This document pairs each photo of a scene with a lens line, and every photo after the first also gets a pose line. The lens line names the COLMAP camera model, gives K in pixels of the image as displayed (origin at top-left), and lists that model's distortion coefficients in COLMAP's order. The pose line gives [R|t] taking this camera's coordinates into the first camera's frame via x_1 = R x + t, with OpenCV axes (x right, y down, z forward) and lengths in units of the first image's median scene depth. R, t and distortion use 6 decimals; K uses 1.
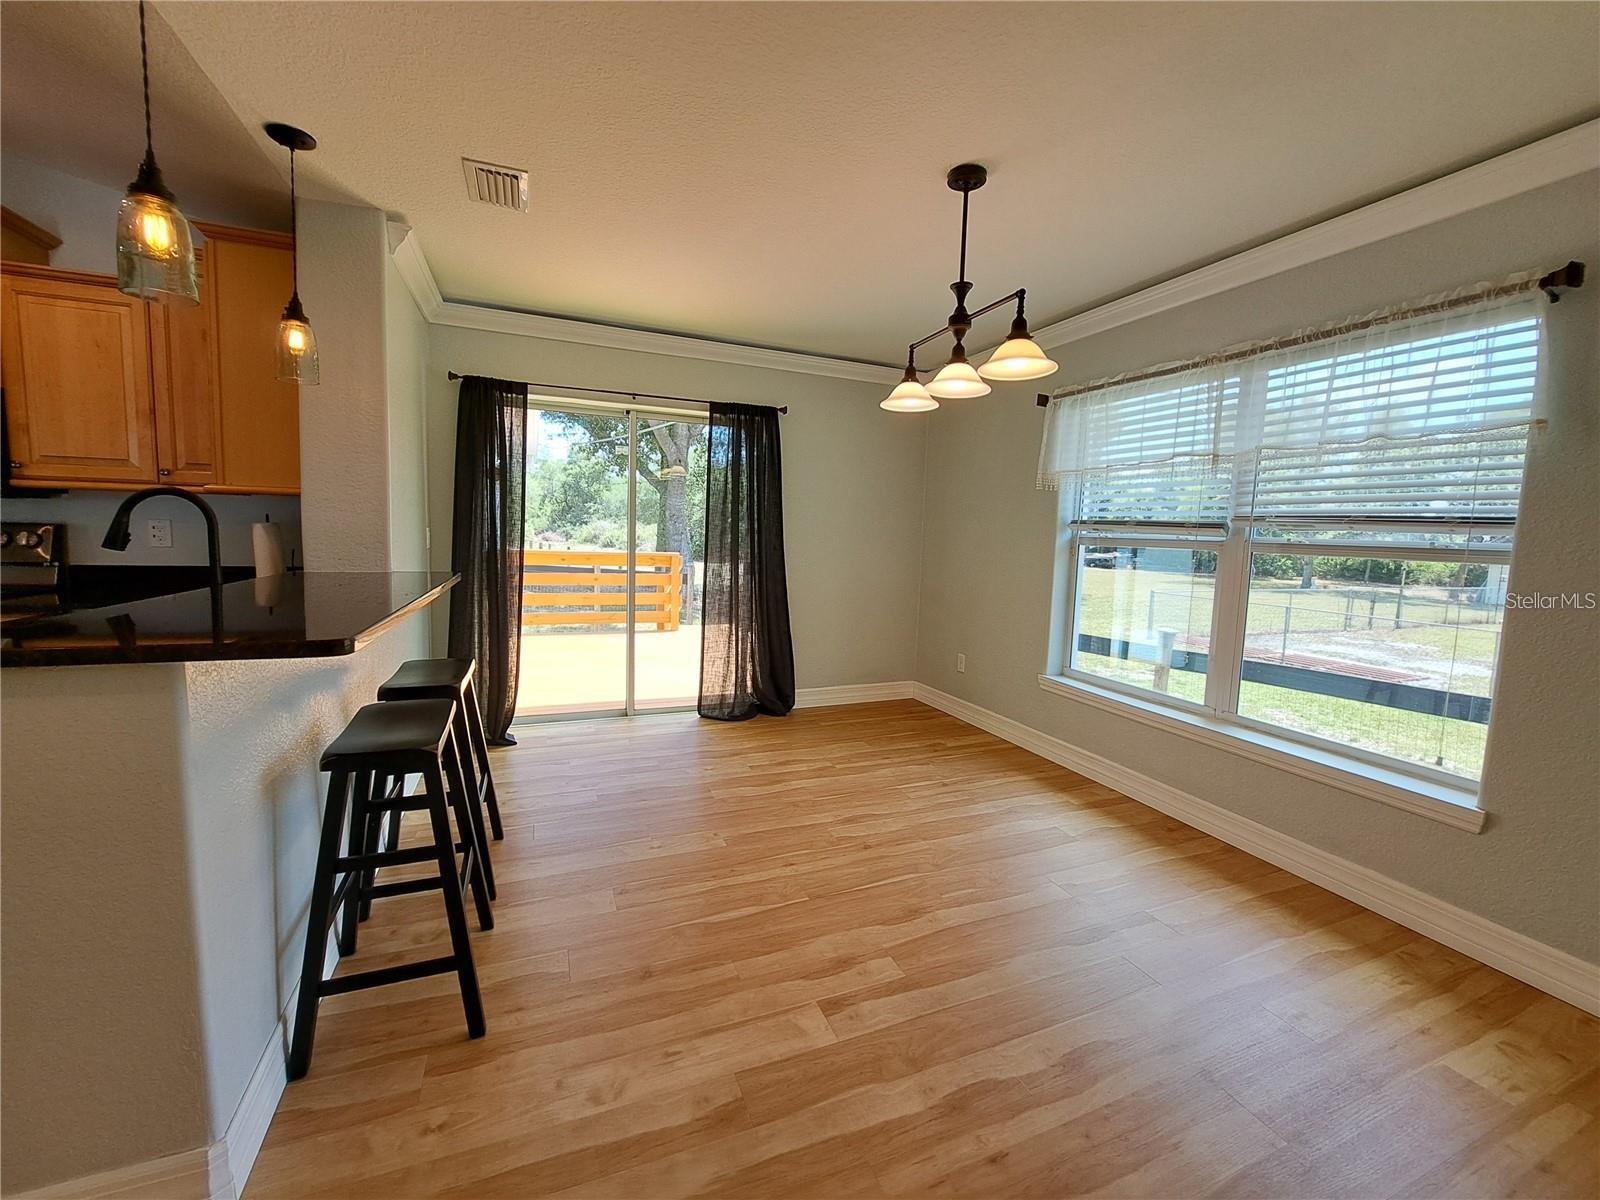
lens RADIAL K [[636.4, 0, 797.9], [0, 636.4, 587.6], [0, 0, 1]] dist [-0.013861, -0.003772]
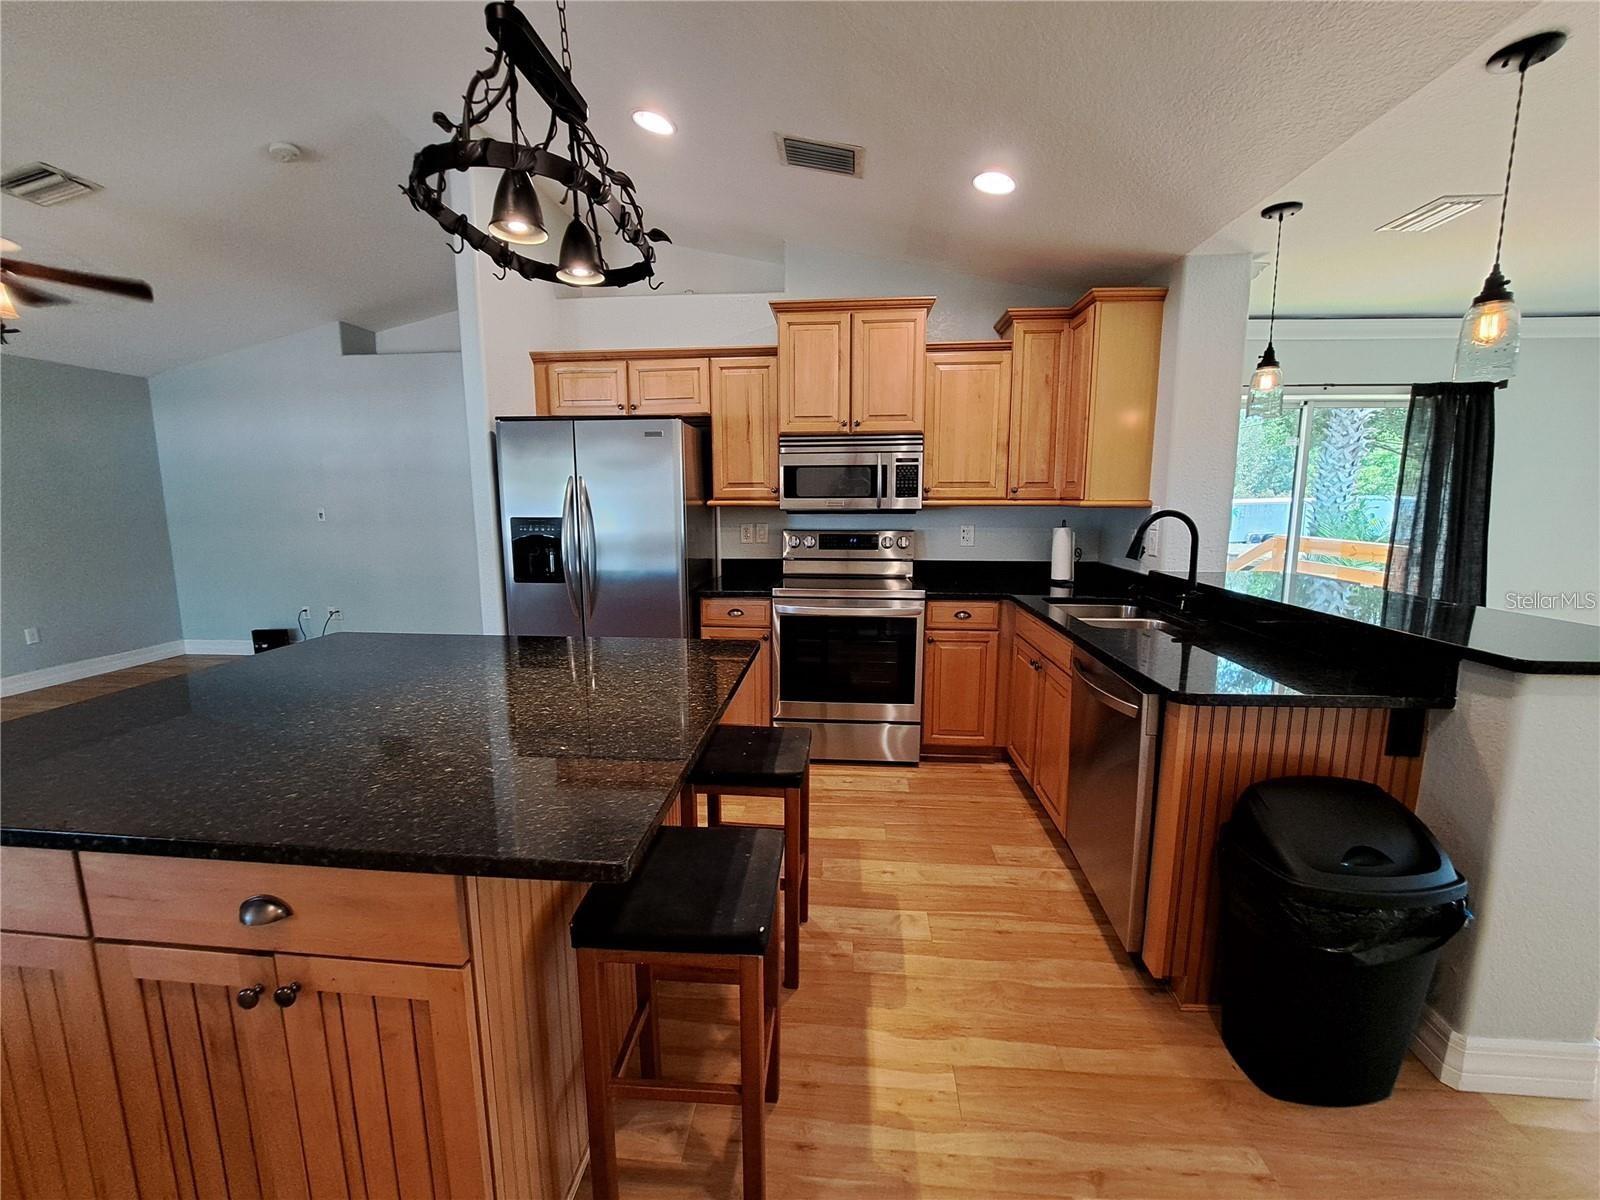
lens RADIAL K [[636.4, 0, 797.9], [0, 636.4, 587.6], [0, 0, 1]] dist [-0.013861, -0.003772]
pose [[0.890467, 0.030005, -0.454057, -0.614611], [-0.010165, 0.998886, 0.046074, -0.030667], [0.454933, -0.036411, 0.889781, -0.286434]]
